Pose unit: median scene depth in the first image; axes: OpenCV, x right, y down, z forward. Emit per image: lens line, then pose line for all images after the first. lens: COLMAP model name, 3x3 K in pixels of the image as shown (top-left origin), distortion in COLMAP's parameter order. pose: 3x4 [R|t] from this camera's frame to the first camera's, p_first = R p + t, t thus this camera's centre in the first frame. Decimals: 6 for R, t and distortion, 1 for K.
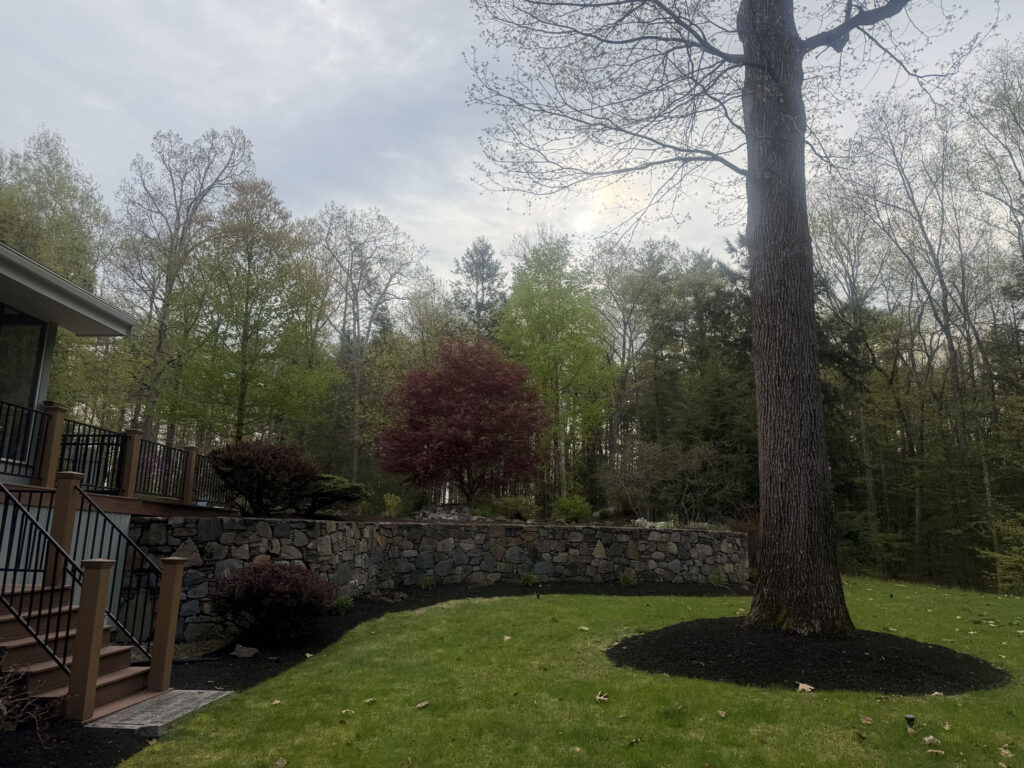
lens RADIAL K [[721.0, 0, 525.7], [0, 721.0, 387.8], [0, 0, 1]] dist [0.102850, -0.111660]
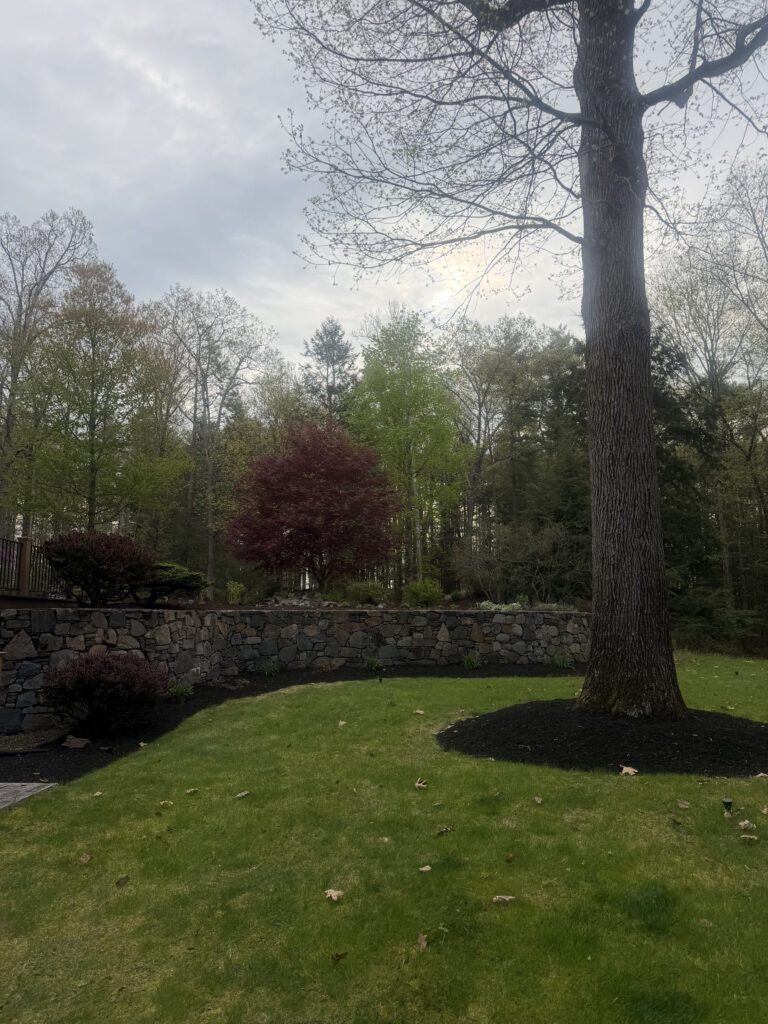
lens RADIAL K [[721.0, 0, 380.1], [0, 721.0, 519.1], [0, 0, 1]] dist [0.102850, -0.111660]
pose [[0.999789, -0.018966, -0.007833, 0.023921], [0.019437, 0.997678, 0.065277, -0.000251], [0.006577, -0.065415, 0.997836, 0.014699]]
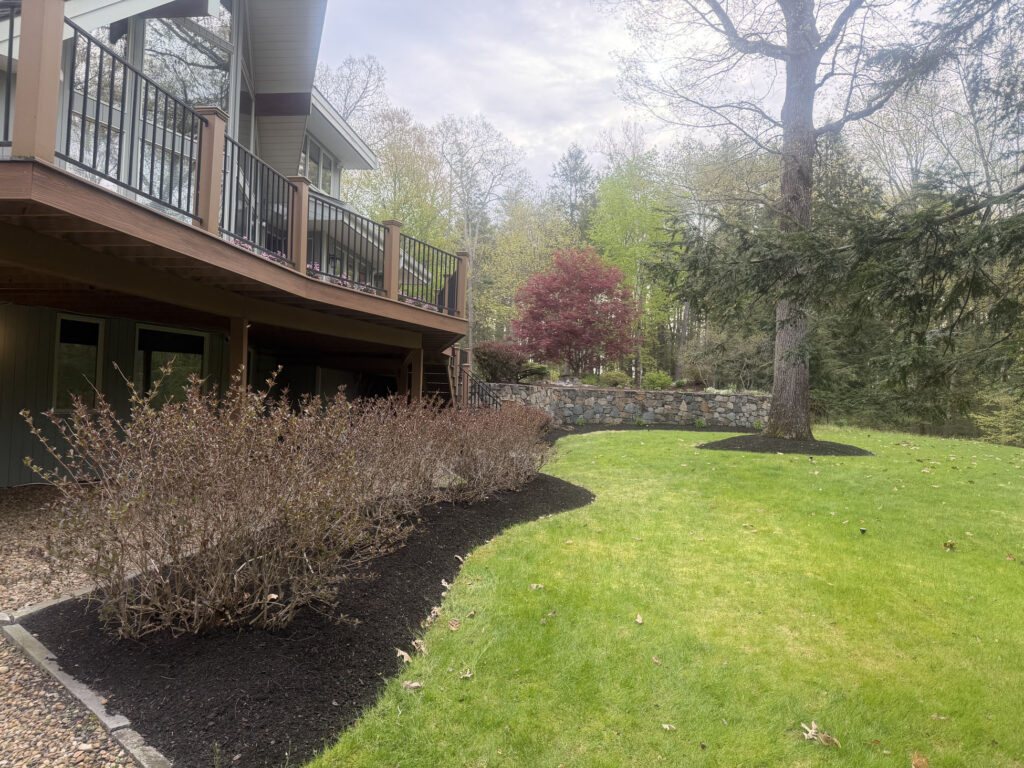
lens RADIAL K [[714.0, 0, 514.6], [0, 714.0, 388.8], [0, 0, 1]] dist [0.105607, -0.160677]
pose [[0.994792, 0.013767, -0.100991, -0.108821], [0.004852, 0.983317, 0.181836, -0.104494], [0.101809, -0.181379, 0.978129, -0.581789]]
